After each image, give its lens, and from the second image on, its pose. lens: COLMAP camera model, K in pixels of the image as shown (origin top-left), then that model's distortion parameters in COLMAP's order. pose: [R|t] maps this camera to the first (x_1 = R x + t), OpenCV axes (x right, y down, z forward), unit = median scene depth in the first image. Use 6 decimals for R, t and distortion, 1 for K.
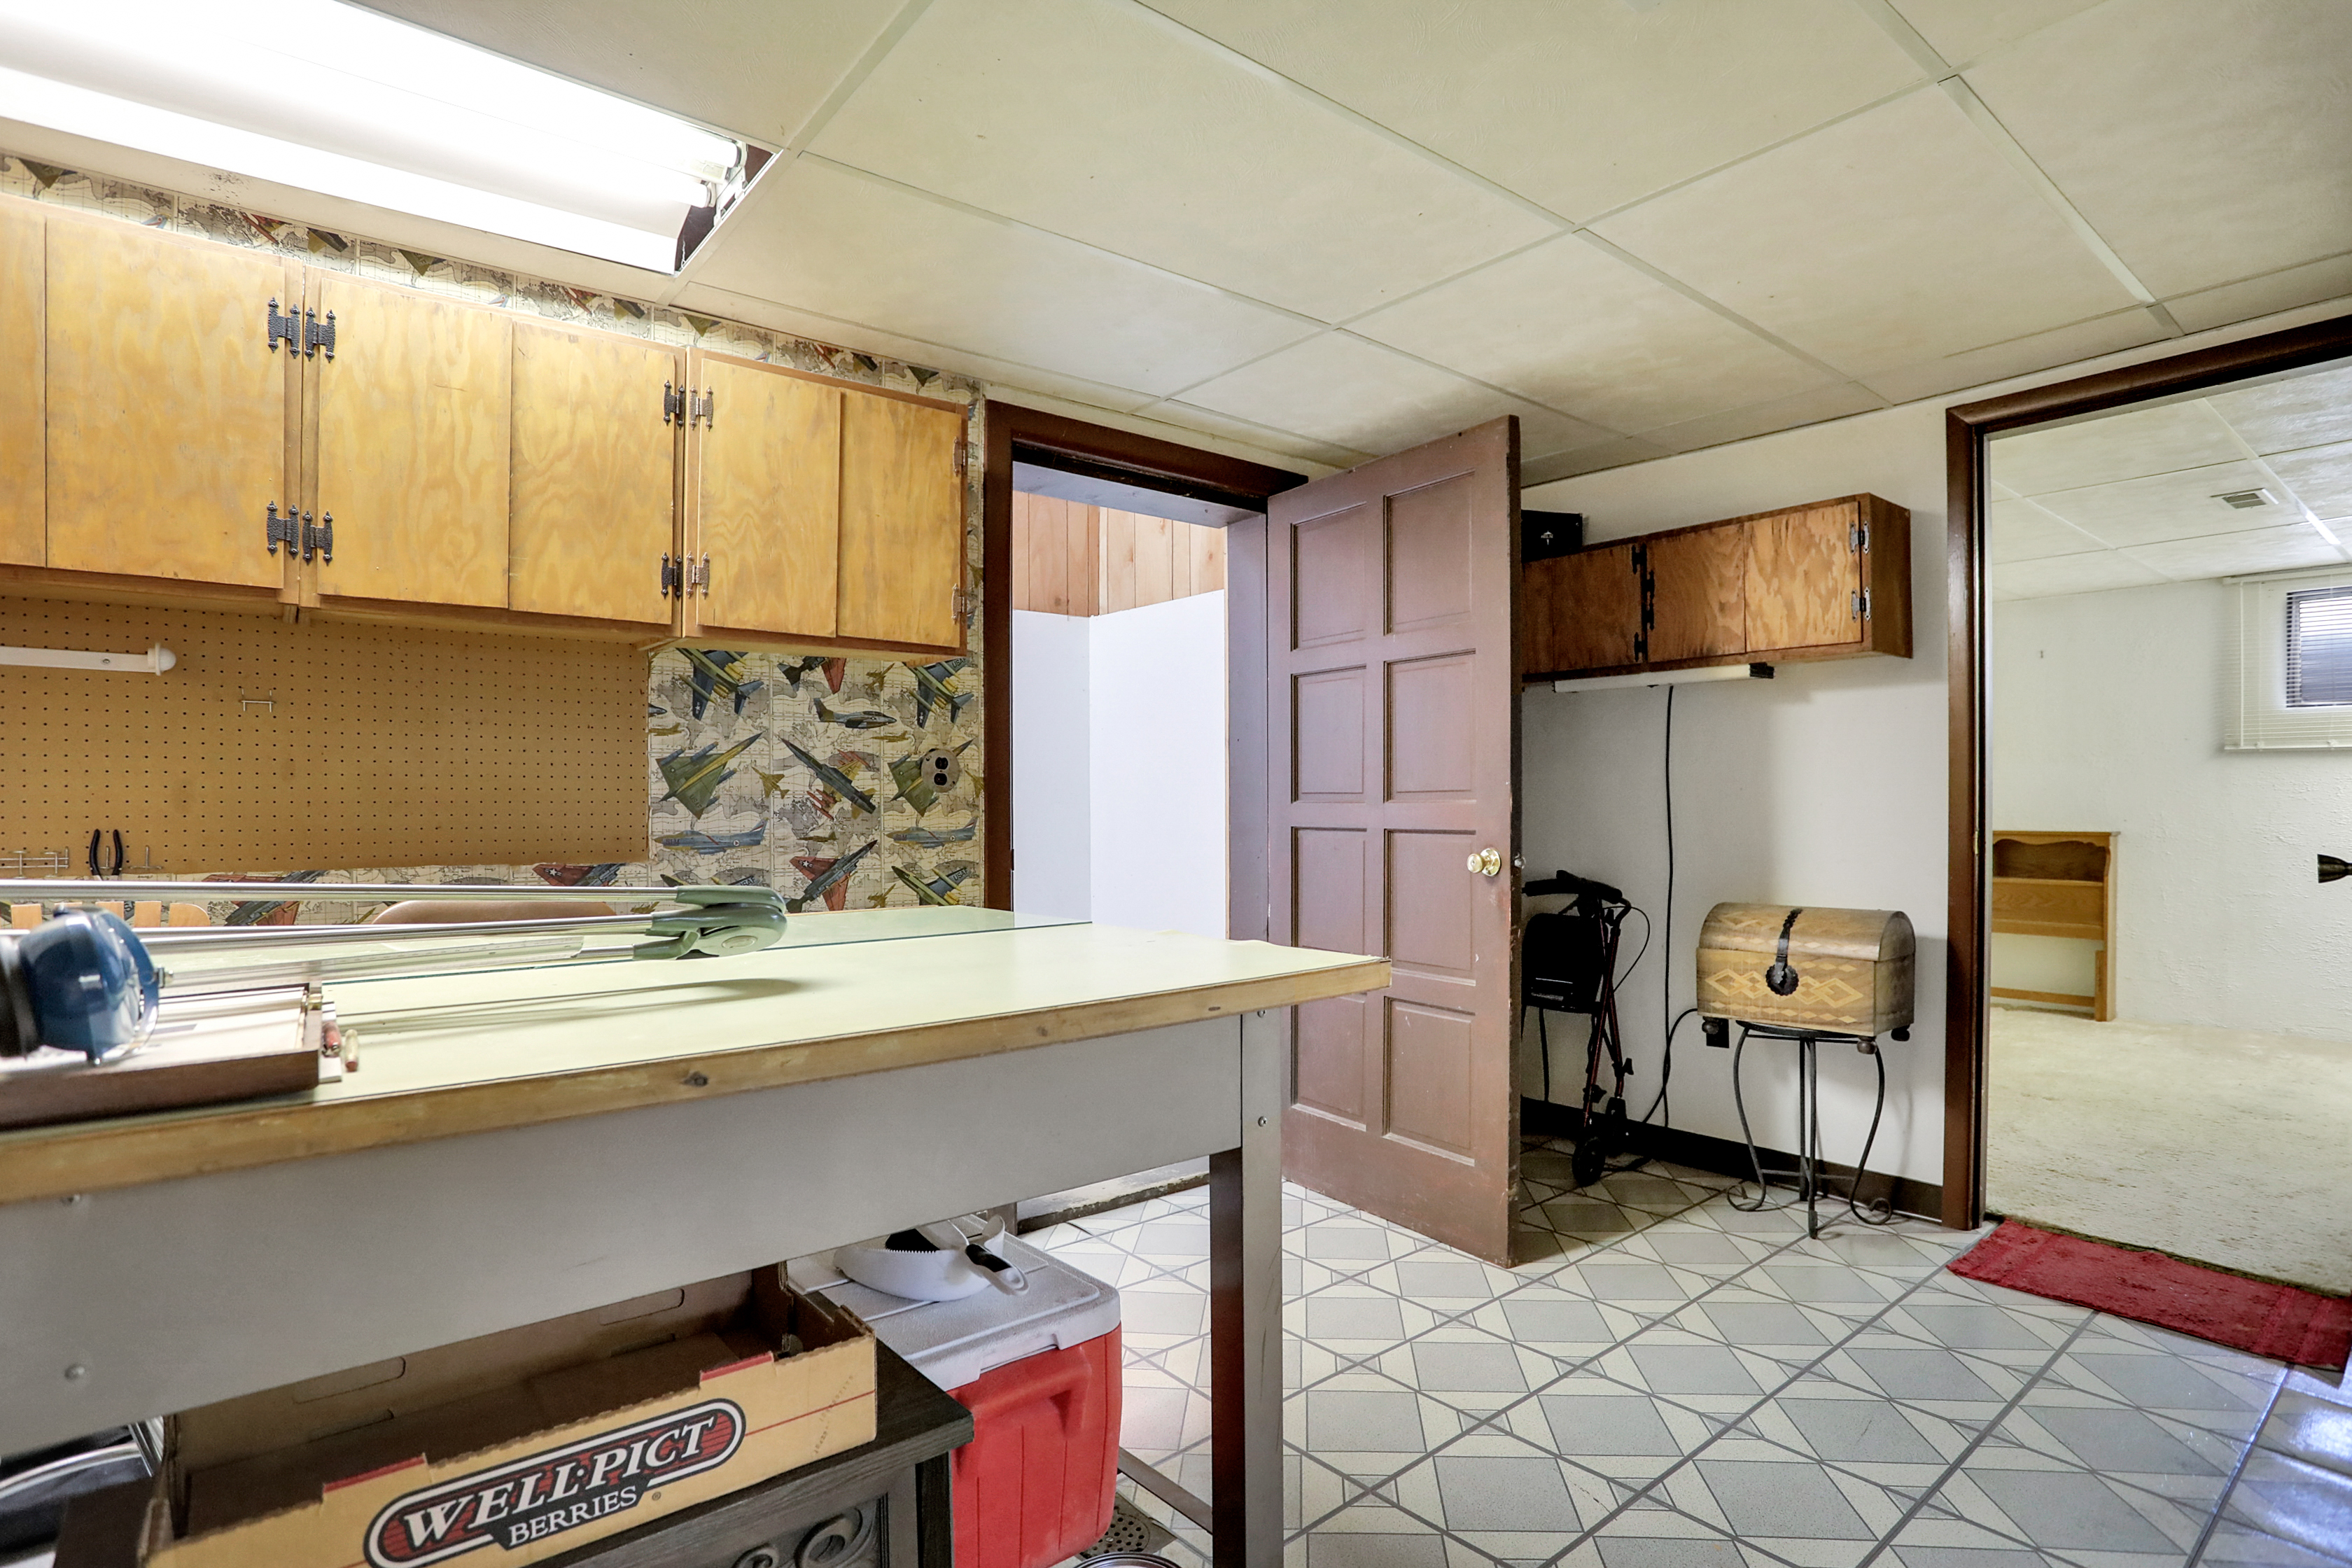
lens RADIAL K [[1165.2, 0, 1183.8], [0, 1165.2, 768.6], [0, 0, 1]] dist [-0.057640, 0.023794]
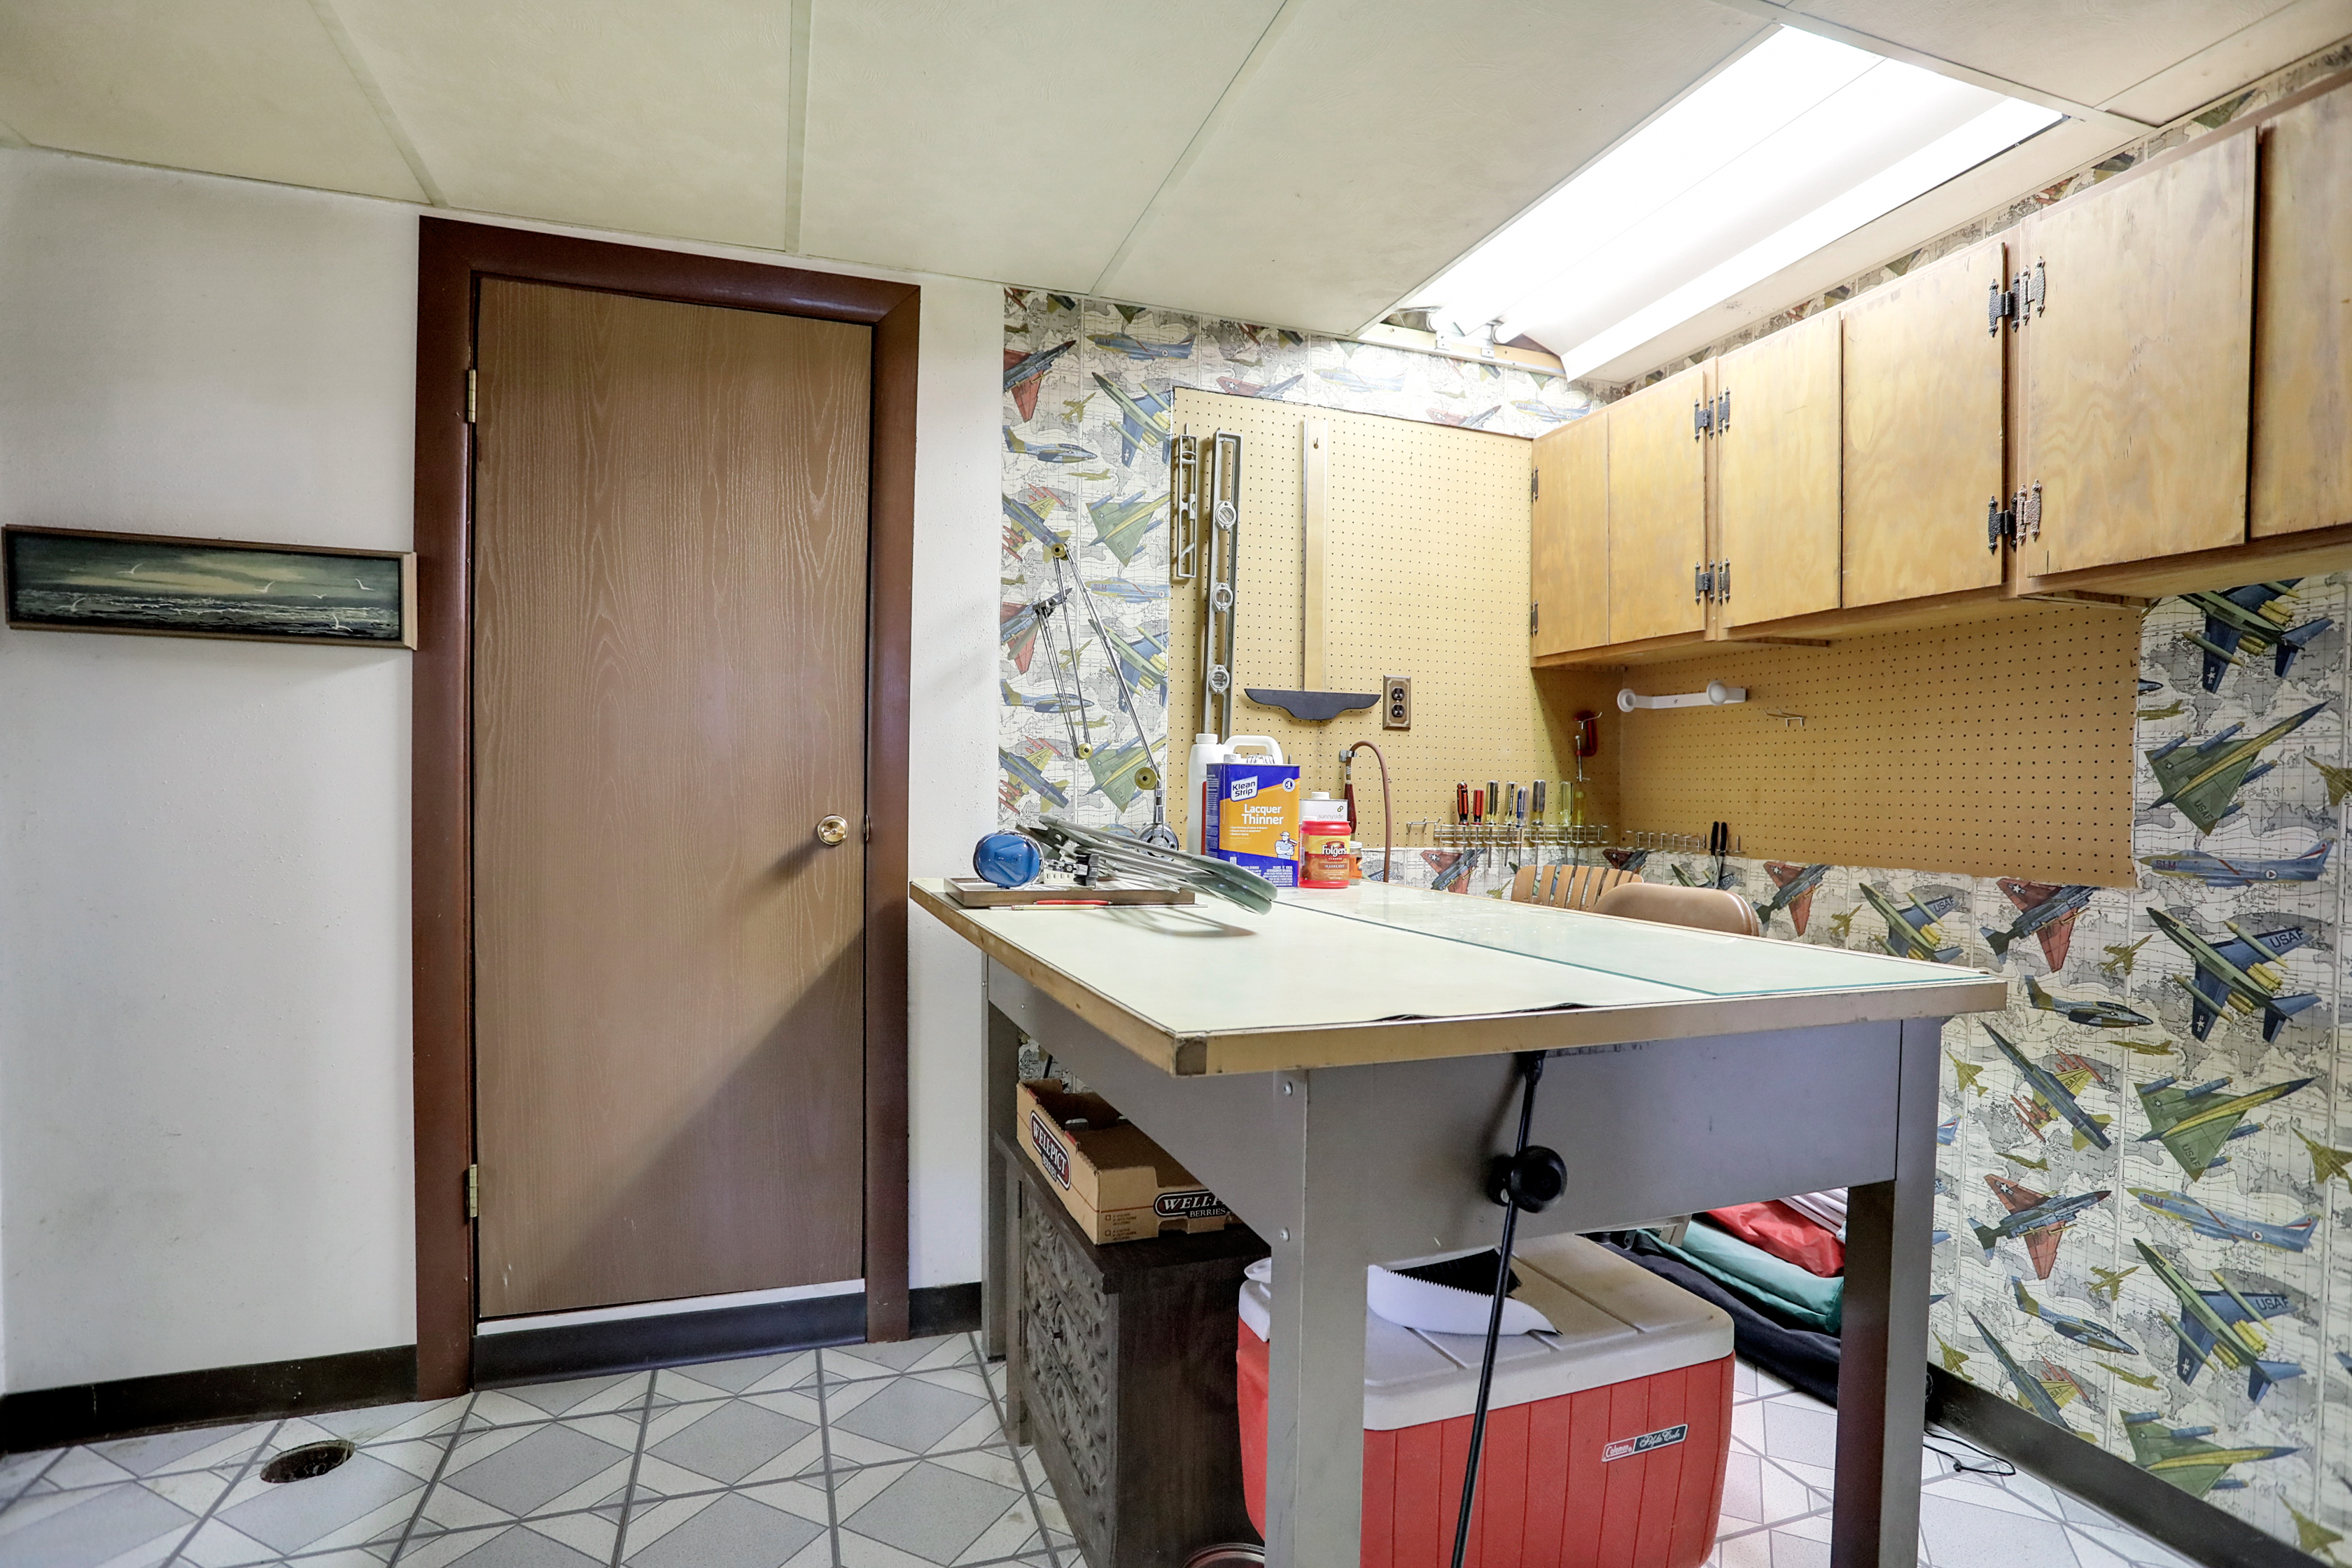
lens RADIAL K [[1187.3, 0, 1176.0], [0, 1187.3, 784.0], [0, 0, 1]] dist [-0.016723, 0.000778]
pose [[-0.332798, -0.011739, -0.942925, 0.497866], [0.007823, 0.999854, -0.015209, 0.020657], [0.942966, -0.012438, -0.332658, 0.713252]]
